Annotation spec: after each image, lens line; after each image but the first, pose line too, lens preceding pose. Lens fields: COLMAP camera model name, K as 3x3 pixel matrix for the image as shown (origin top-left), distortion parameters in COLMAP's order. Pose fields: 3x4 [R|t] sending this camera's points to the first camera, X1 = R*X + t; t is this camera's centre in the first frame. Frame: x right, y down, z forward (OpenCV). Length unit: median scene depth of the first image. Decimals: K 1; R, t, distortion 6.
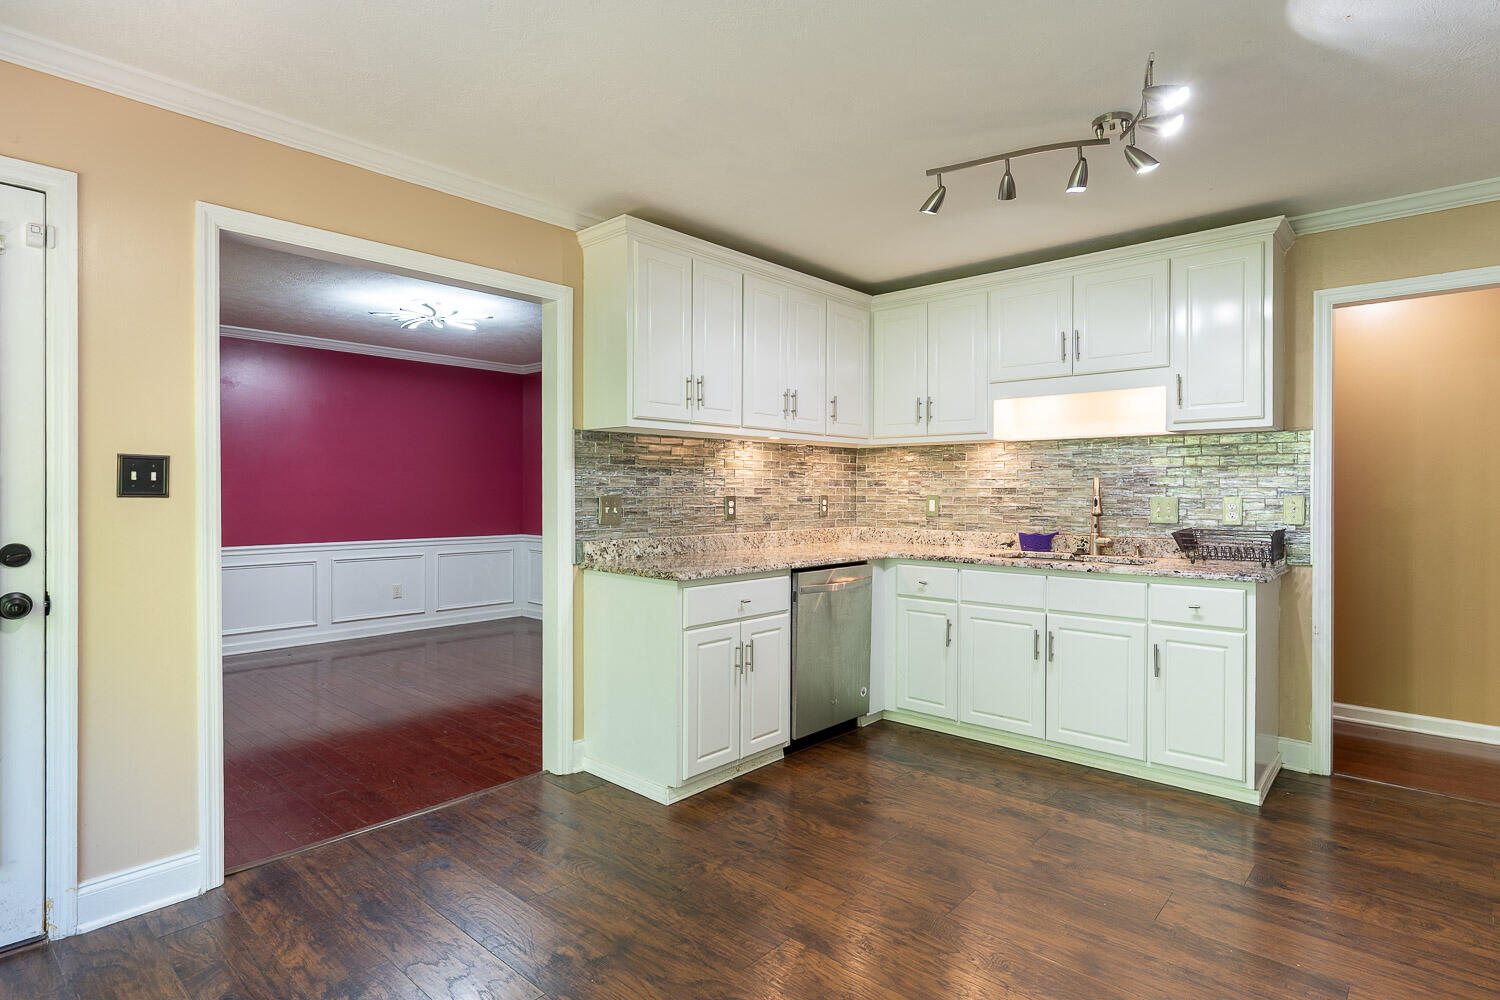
lens RADIAL K [[769.2, 0, 750.0], [0, 769.2, 500.0], [0, 0, 1]] dist [-0.001233, -0.000433]
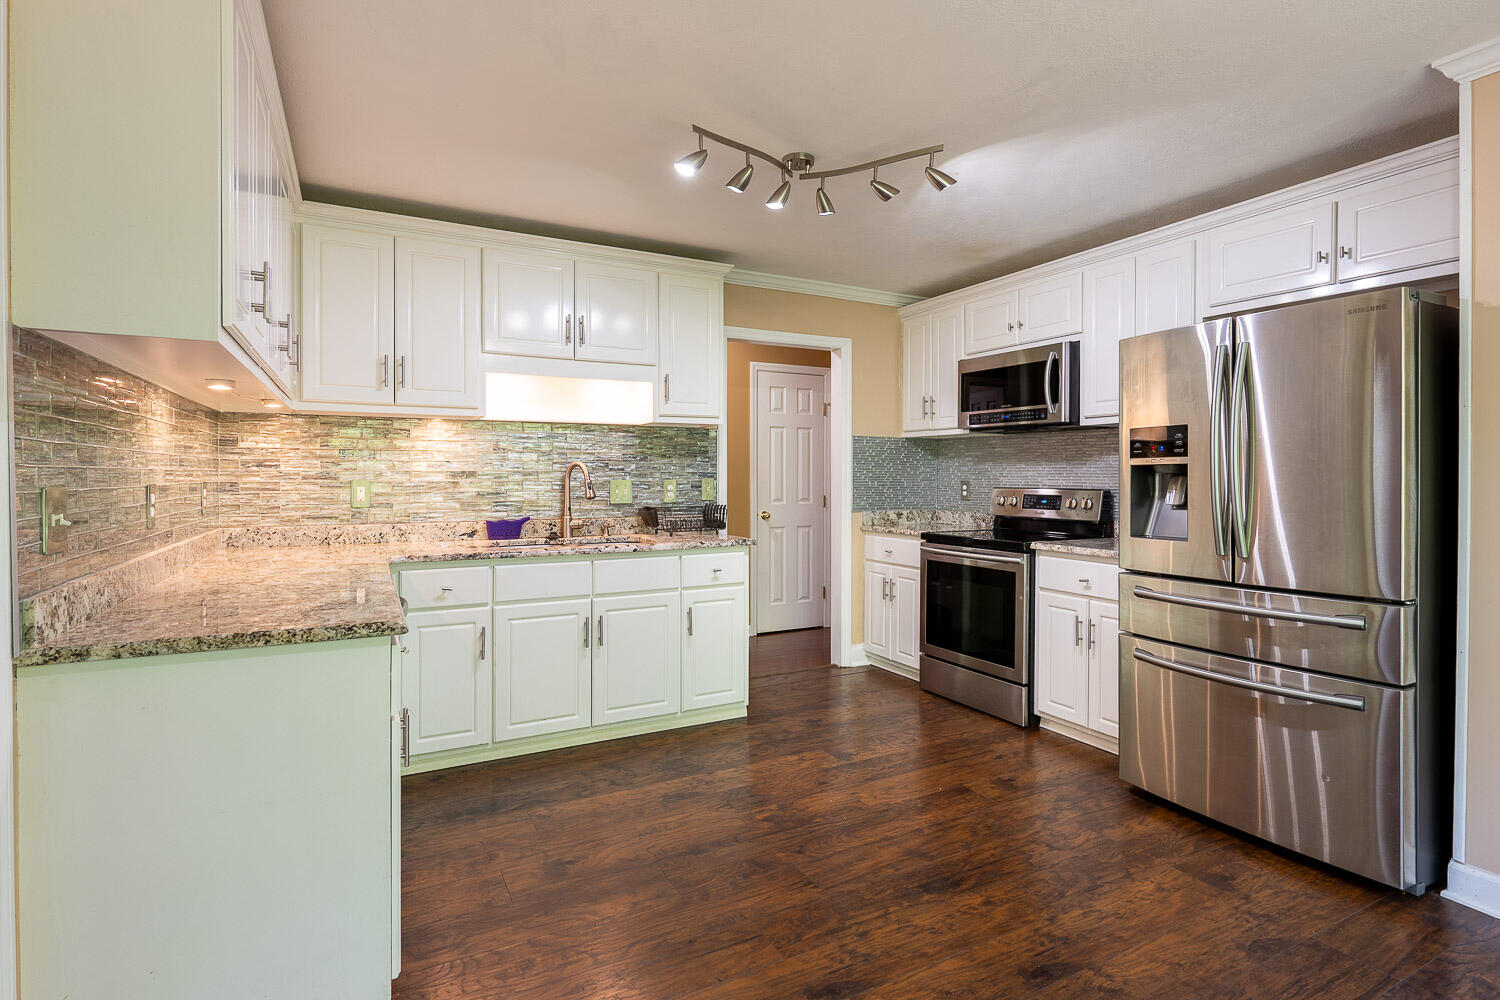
lens RADIAL K [[744.2, 0, 751.1], [0, 744.2, 484.7], [0, 0, 1]] dist [-0.001023, -0.000270]
pose [[0.337109, -0.013468, 0.941369, -0.413990], [0.011268, 0.999884, 0.010270, -0.006119], [-0.941398, 0.007145, 0.337221, 0.451037]]
